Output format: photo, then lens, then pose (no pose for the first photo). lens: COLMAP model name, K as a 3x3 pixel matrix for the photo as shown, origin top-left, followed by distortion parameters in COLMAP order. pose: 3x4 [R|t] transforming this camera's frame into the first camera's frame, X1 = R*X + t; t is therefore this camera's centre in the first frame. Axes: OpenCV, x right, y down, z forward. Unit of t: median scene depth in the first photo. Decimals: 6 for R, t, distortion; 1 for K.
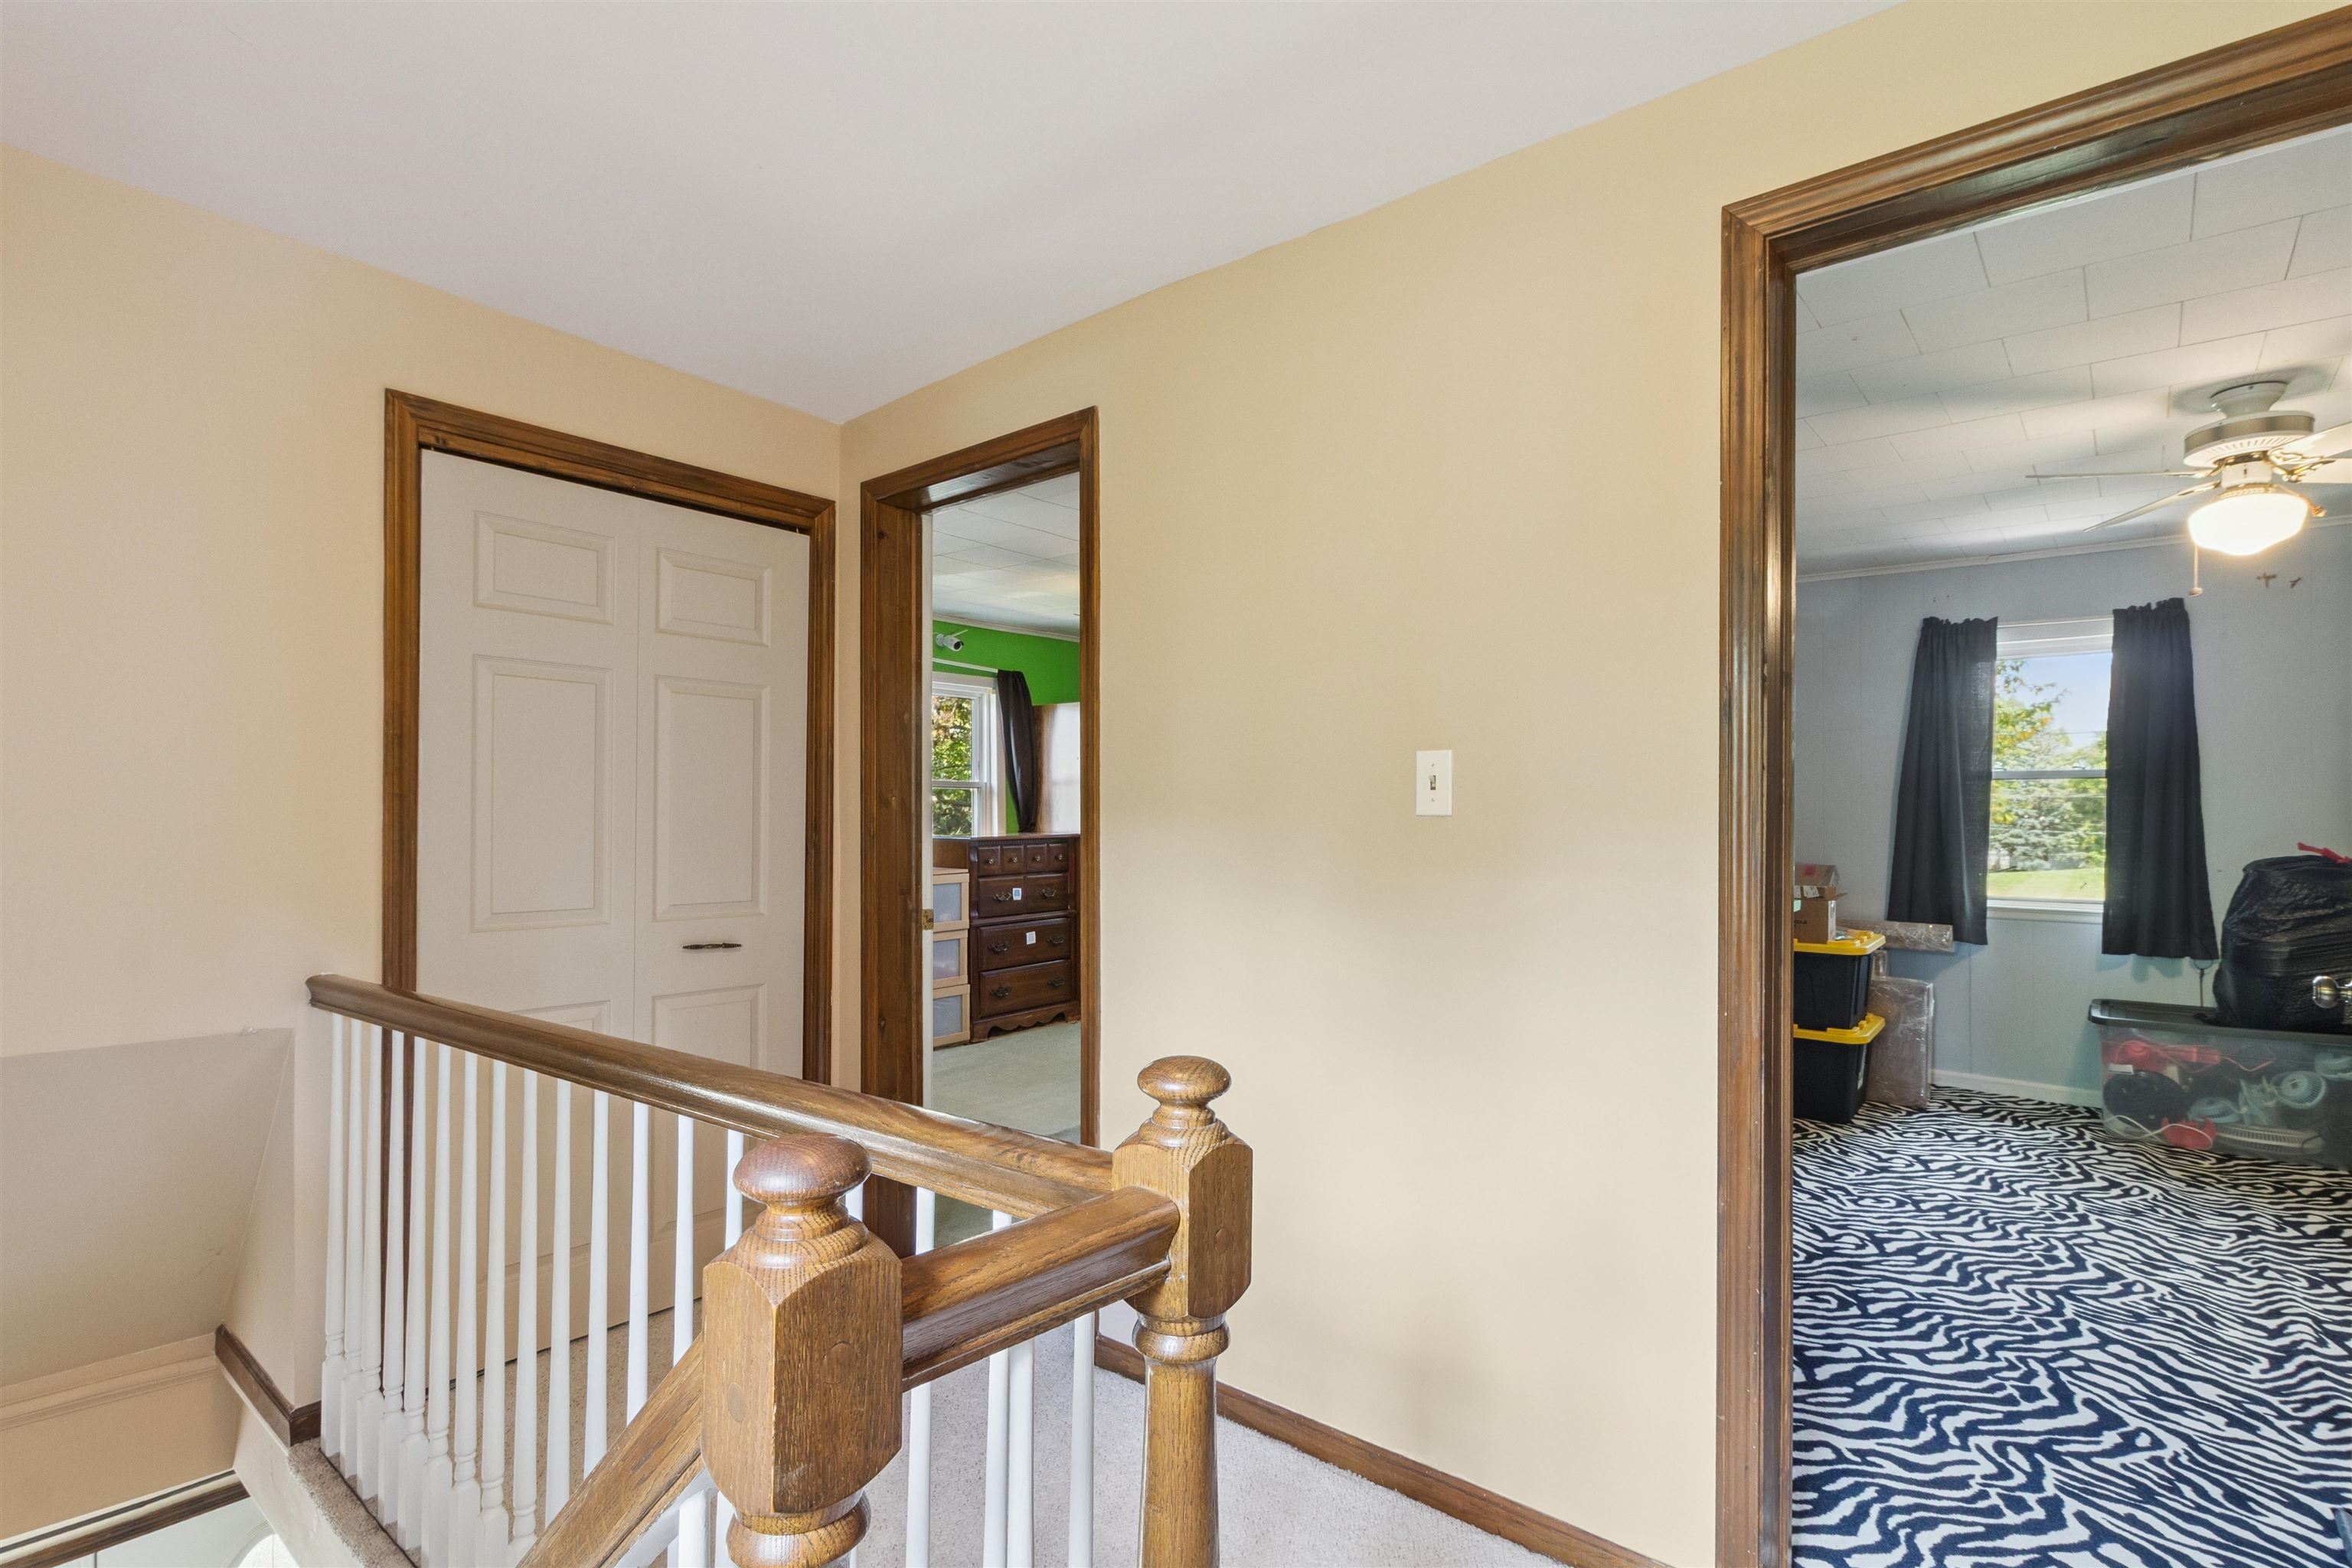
lens RADIAL K [[1105.2, 0, 1235.8], [0, 1105.2, 824.8], [0, 0, 1]] dist [0.005360, -0.000082]
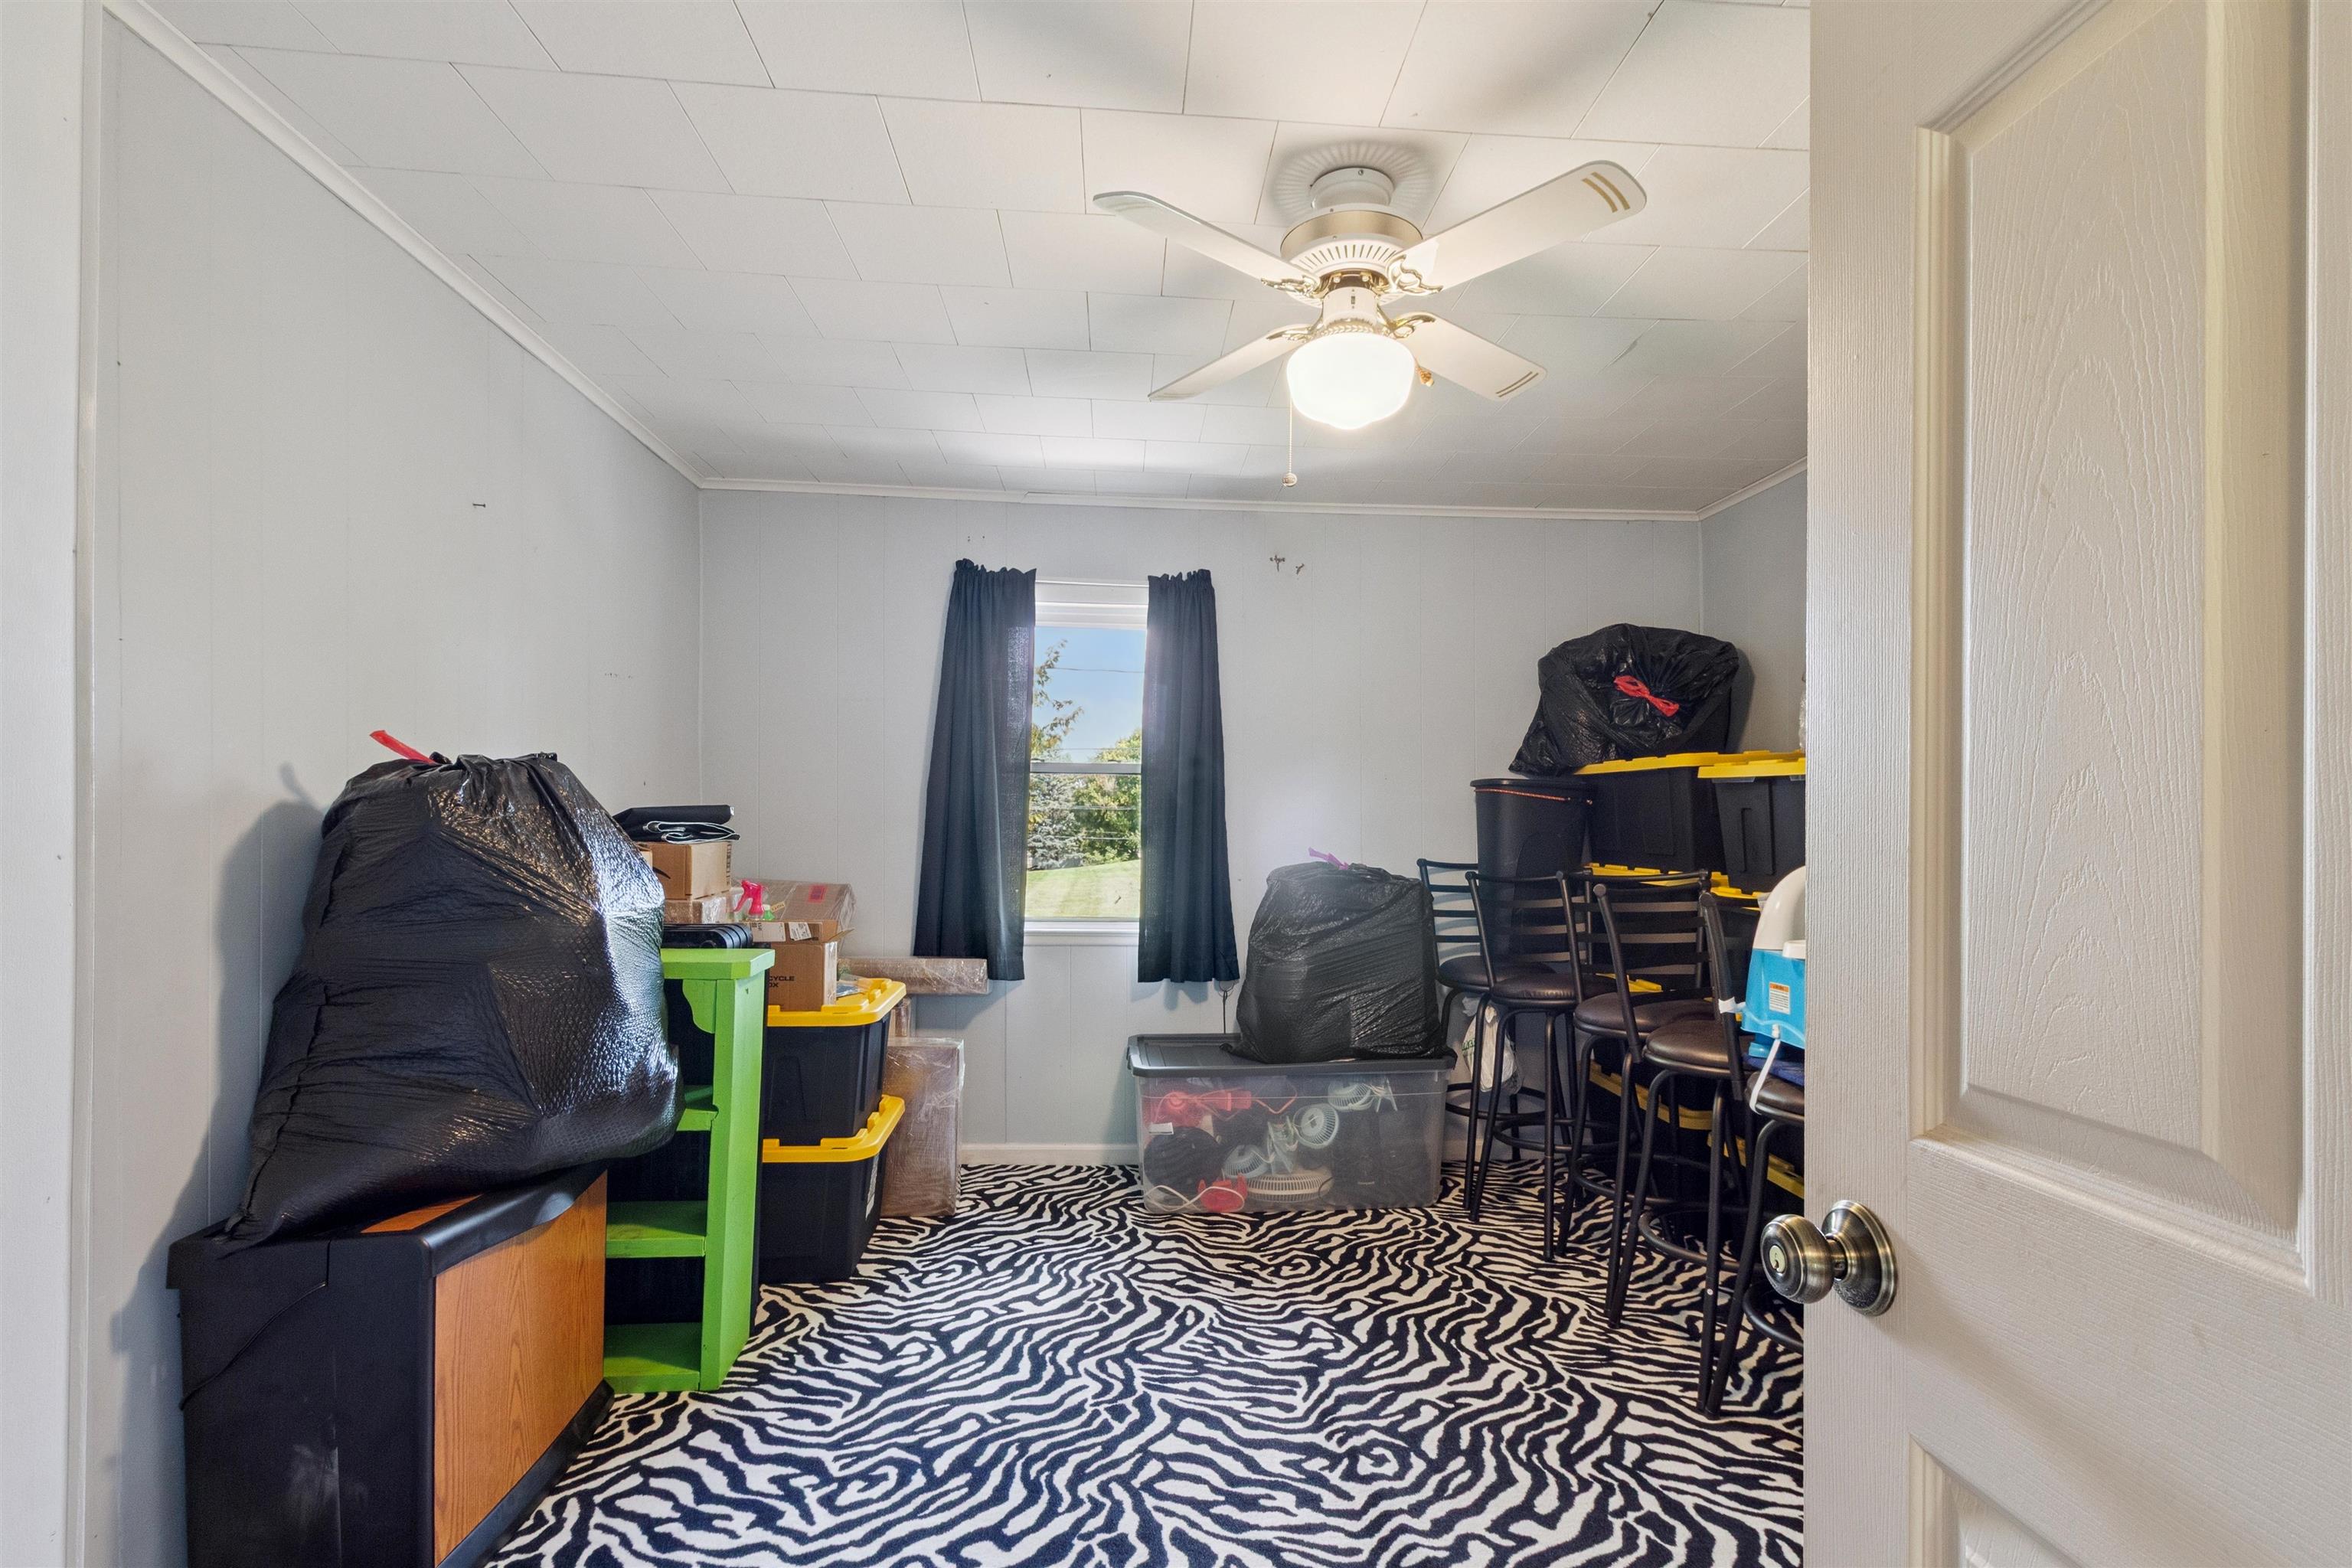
lens RADIAL K [[1105.2, 0, 1175.6], [0, 1105.2, 806.9], [0, 0, 1]] dist [0.005360, -0.000082]
pose [[0.739873, 0.014956, 0.672581, 0.251697], [-0.000155, 0.999757, -0.022061, 0.002301], [-0.672747, 0.016218, 0.739695, 0.381304]]
